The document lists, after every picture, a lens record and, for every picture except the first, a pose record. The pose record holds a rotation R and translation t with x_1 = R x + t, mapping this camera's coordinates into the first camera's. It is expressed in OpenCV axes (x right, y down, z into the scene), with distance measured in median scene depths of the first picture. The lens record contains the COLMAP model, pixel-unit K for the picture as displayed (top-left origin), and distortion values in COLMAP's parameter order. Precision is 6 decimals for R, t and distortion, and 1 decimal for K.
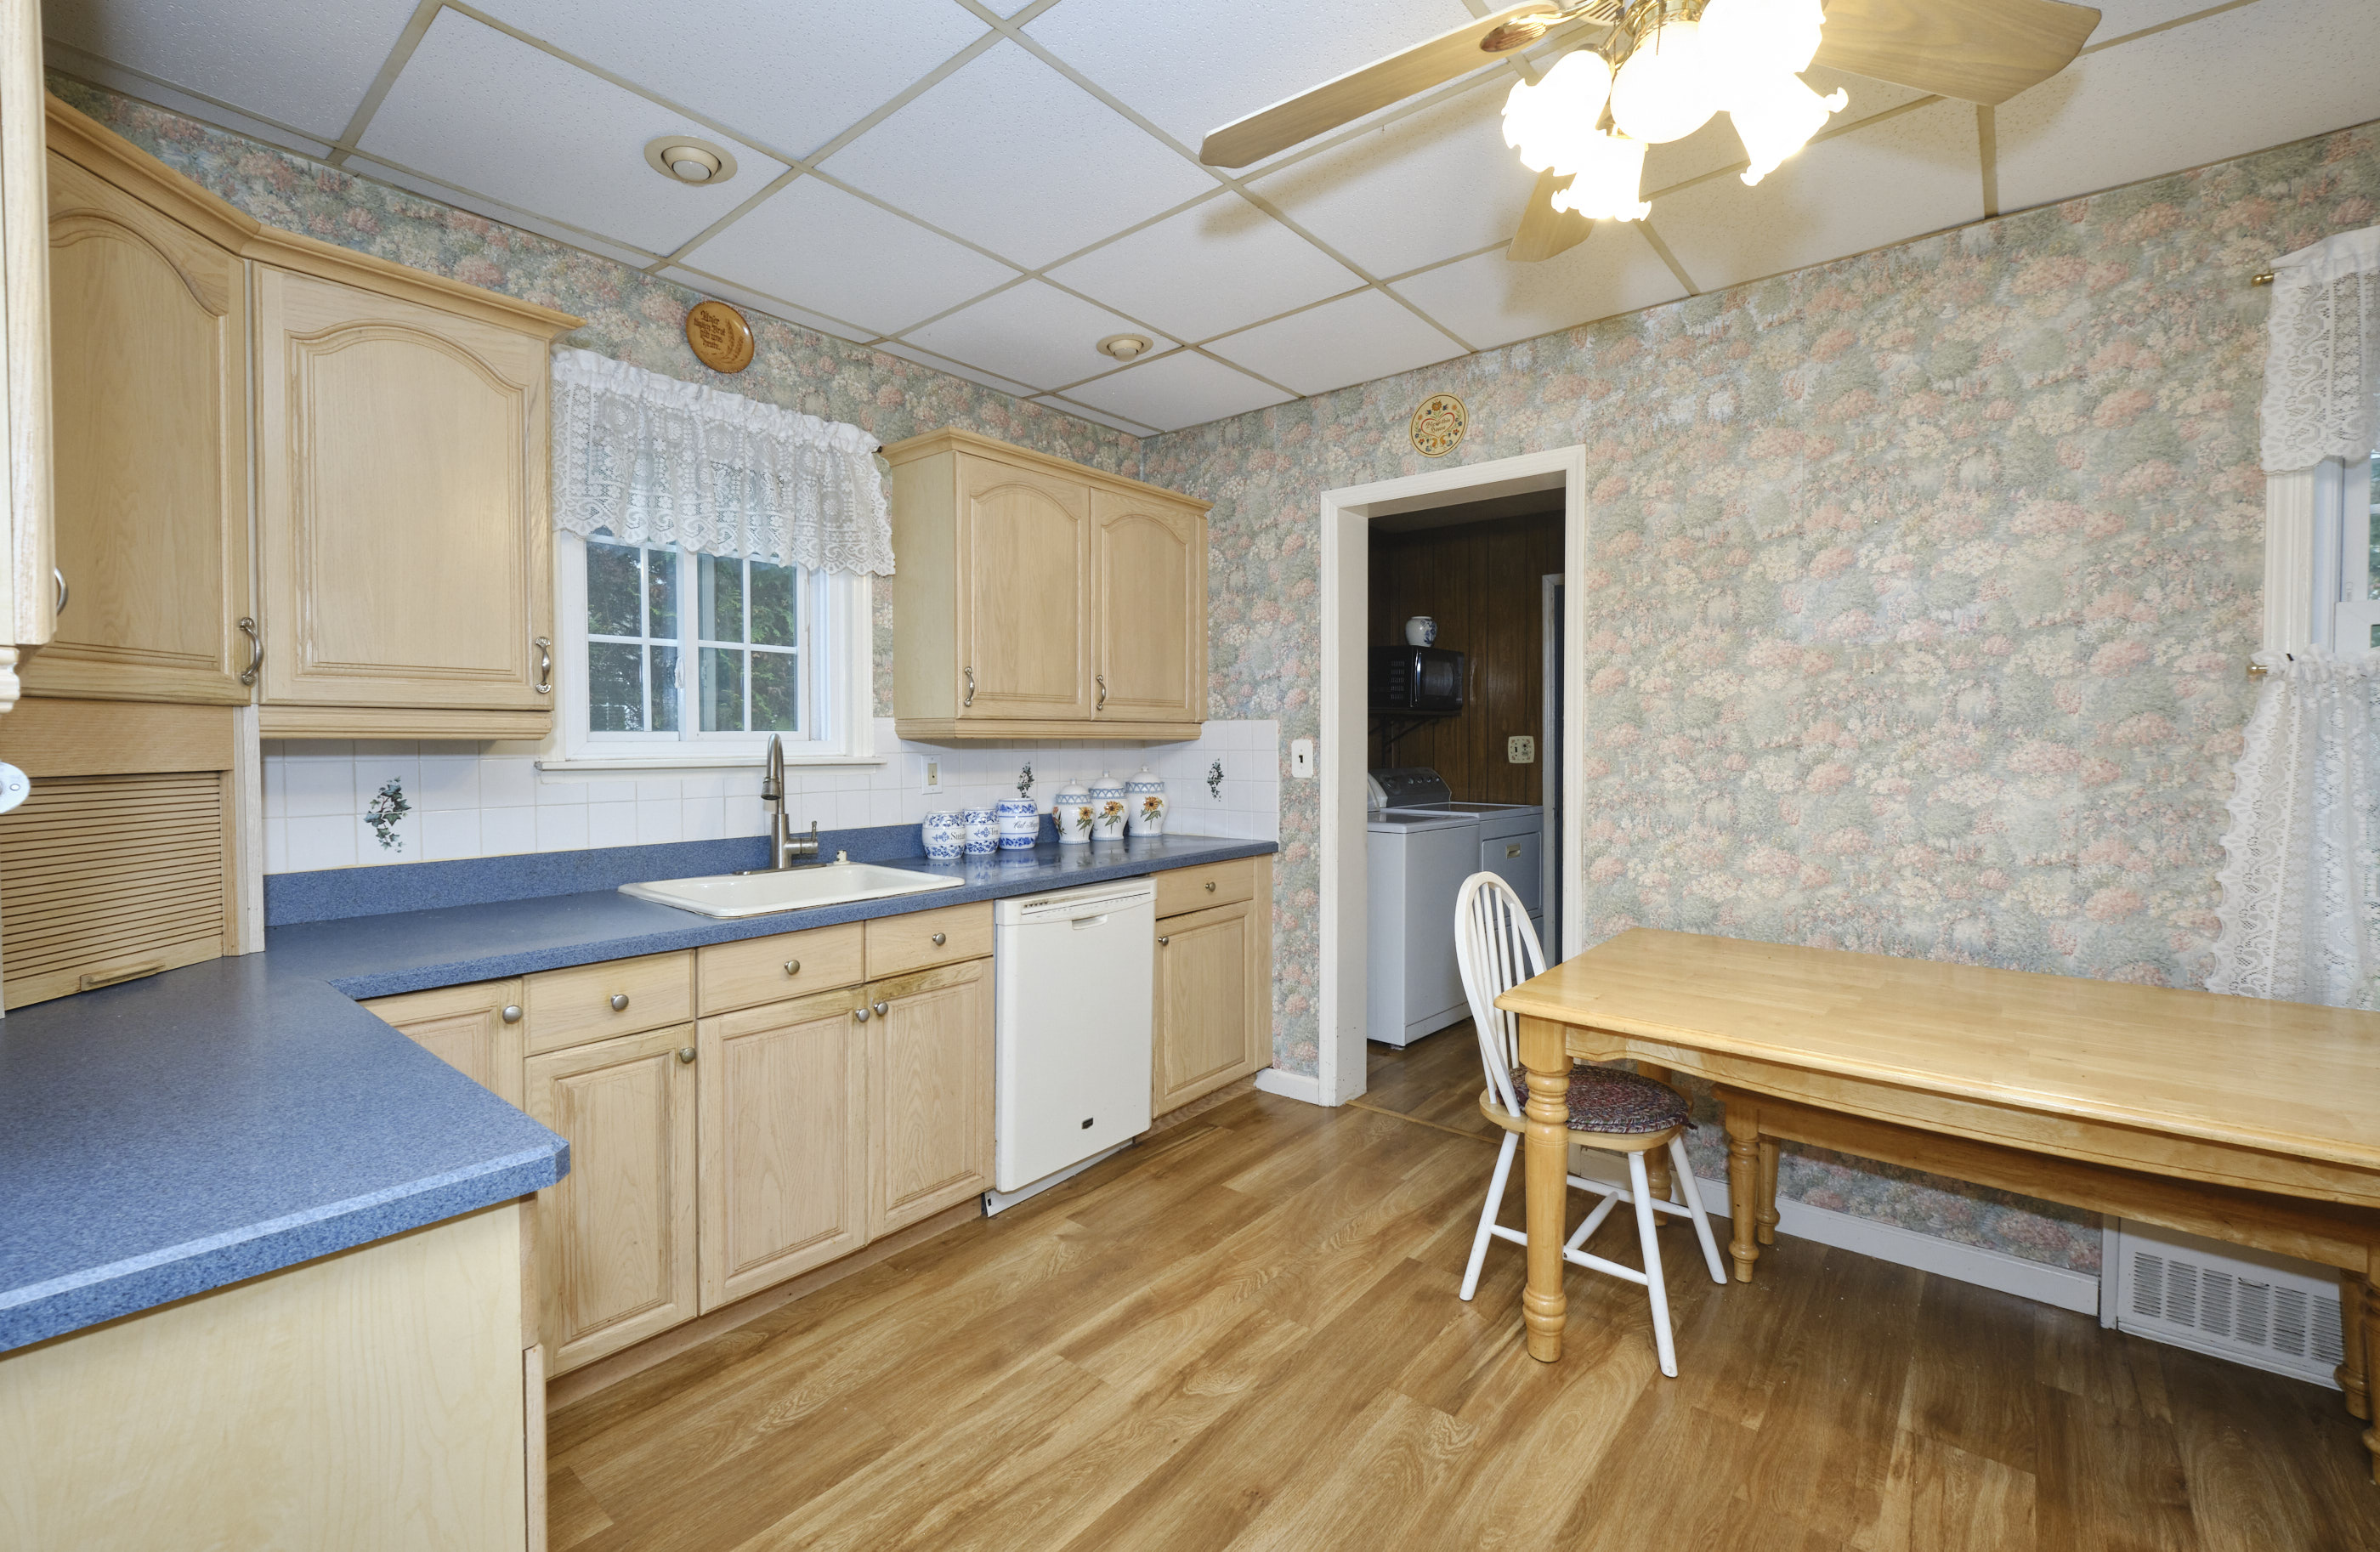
lens RADIAL K [[1001.9, 0, 1196.6], [0, 1001.9, 771.4], [0, 0, 1]] dist [-0.004120, -0.000653]
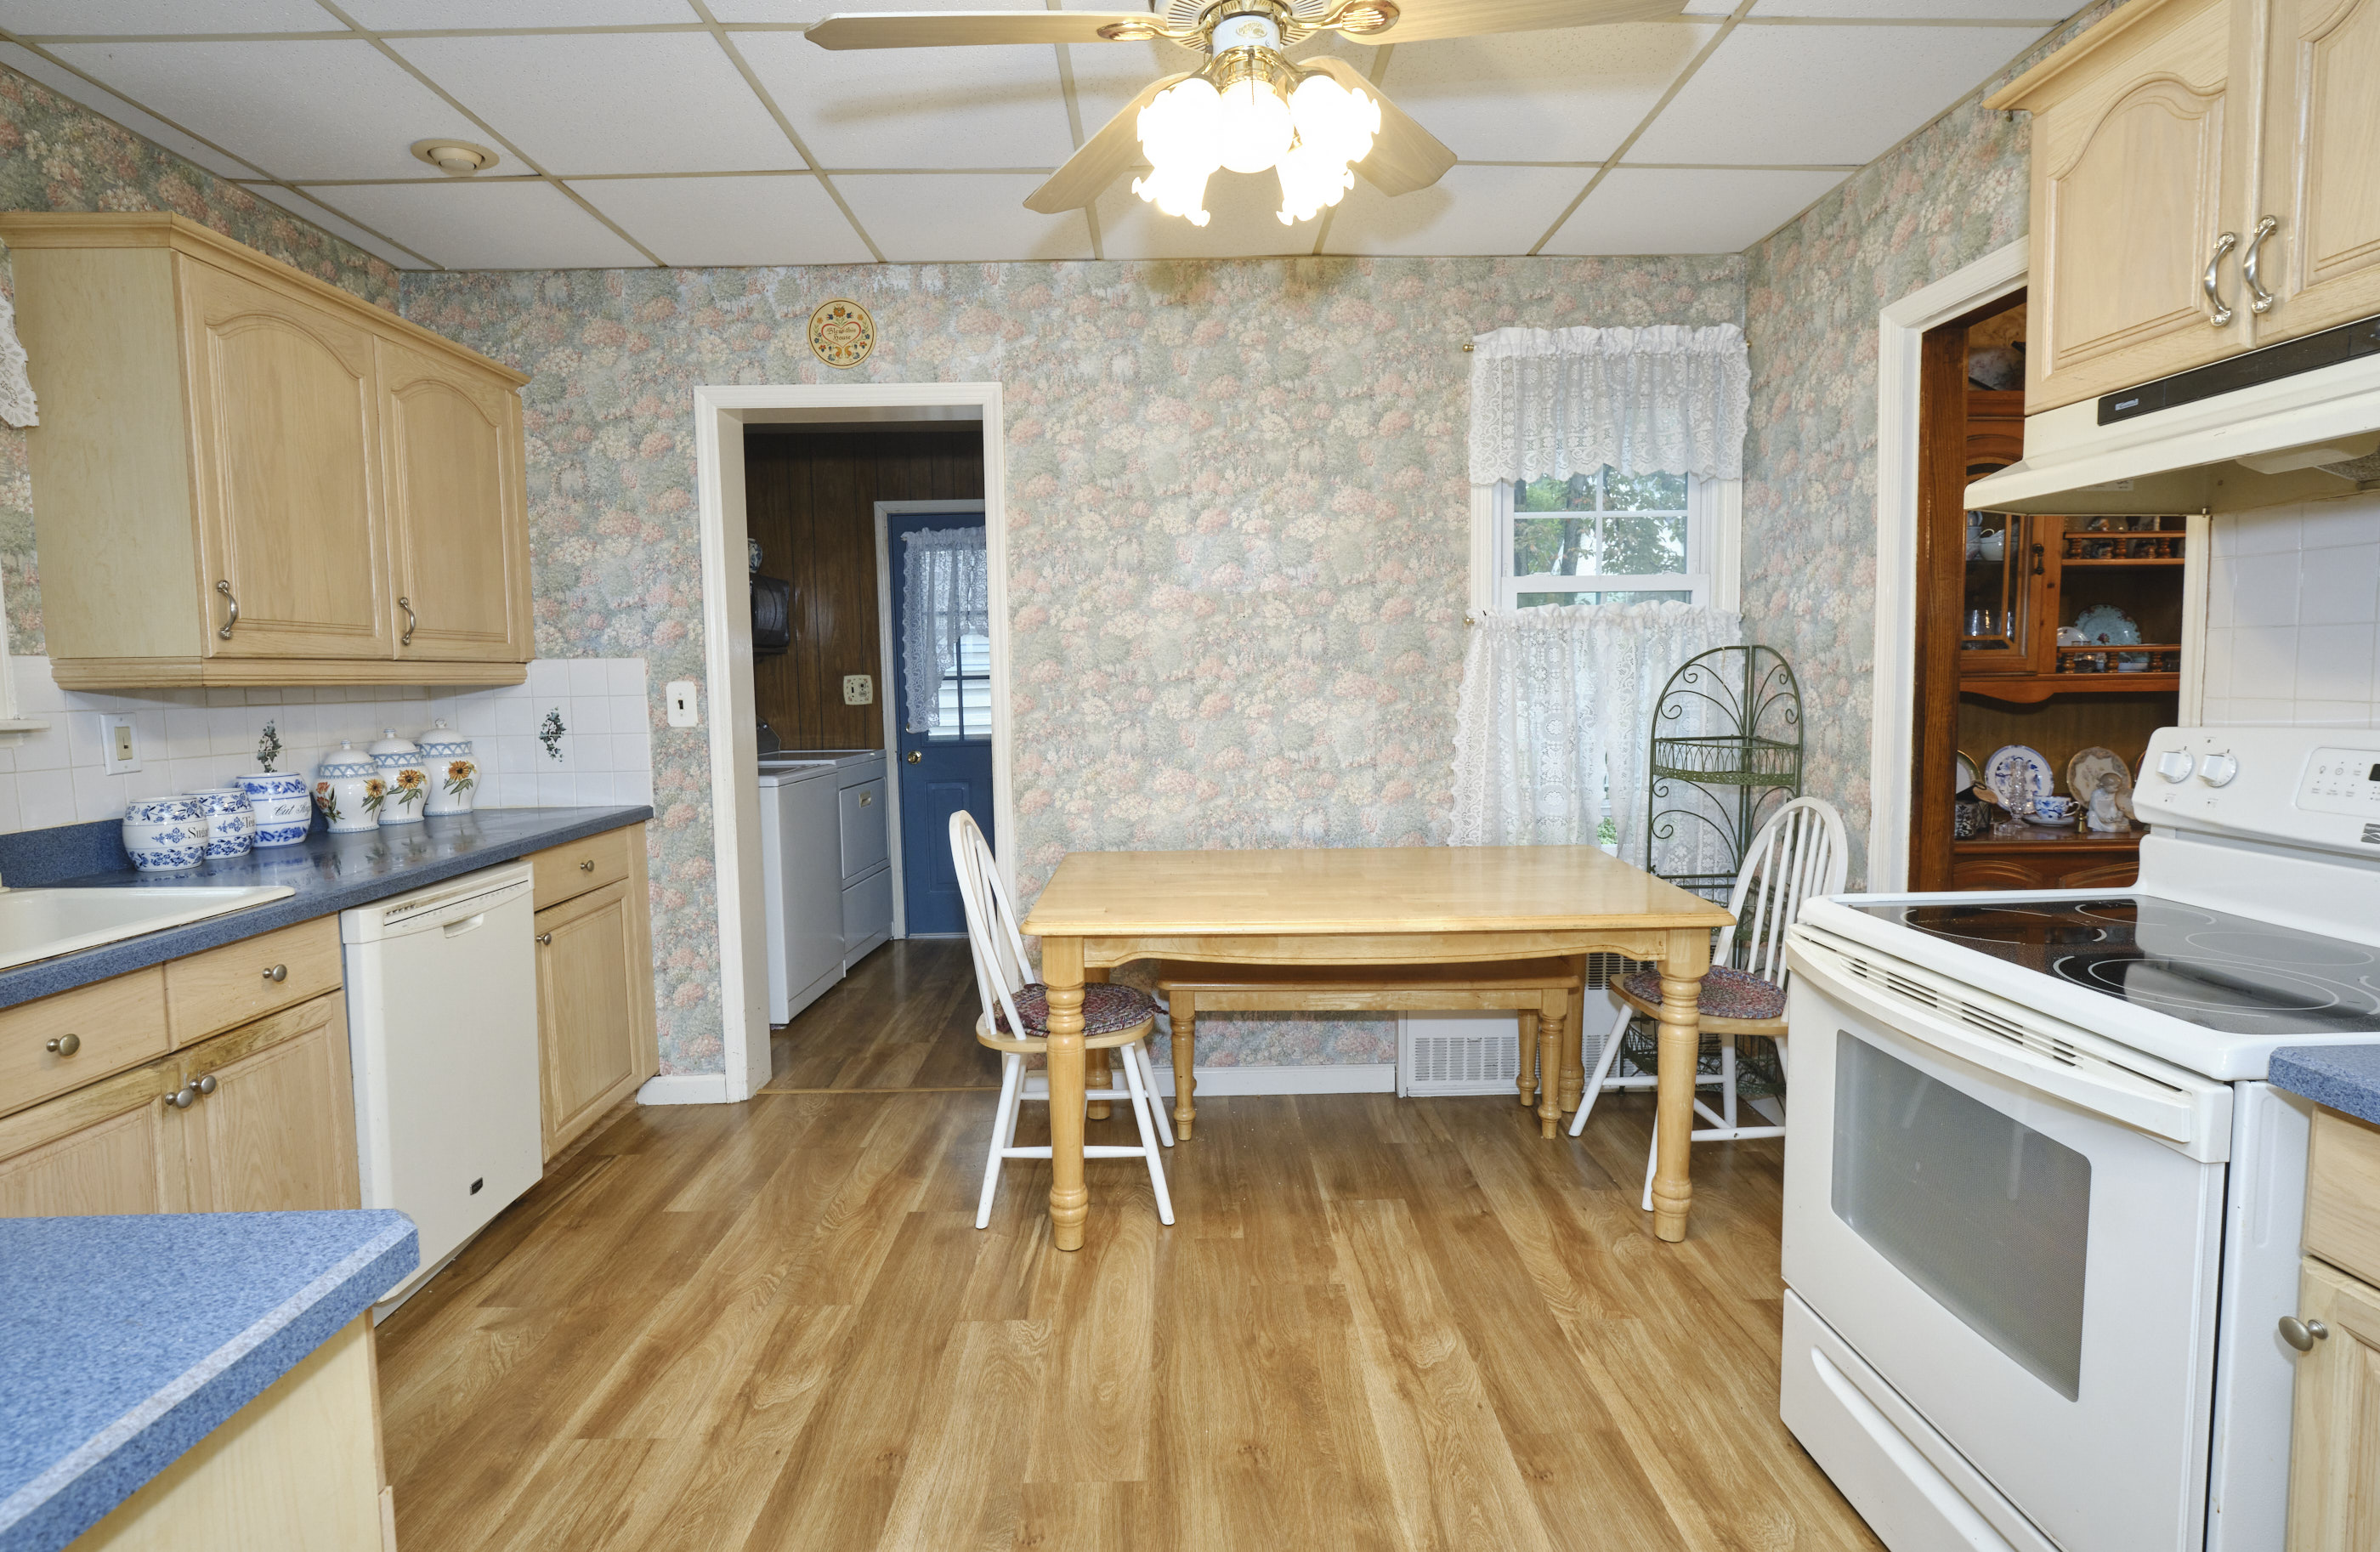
lens RADIAL K [[1195.0, 0, 1138.8], [0, 1195.0, 778.4], [0, 0, 1]] dist [-0.017549, 0.007232]
pose [[0.765066, -0.066581, 0.640501, -0.302481], [0.034715, 0.997458, 0.062221, 0.000779], [-0.643016, -0.025368, 0.765433, -0.017109]]
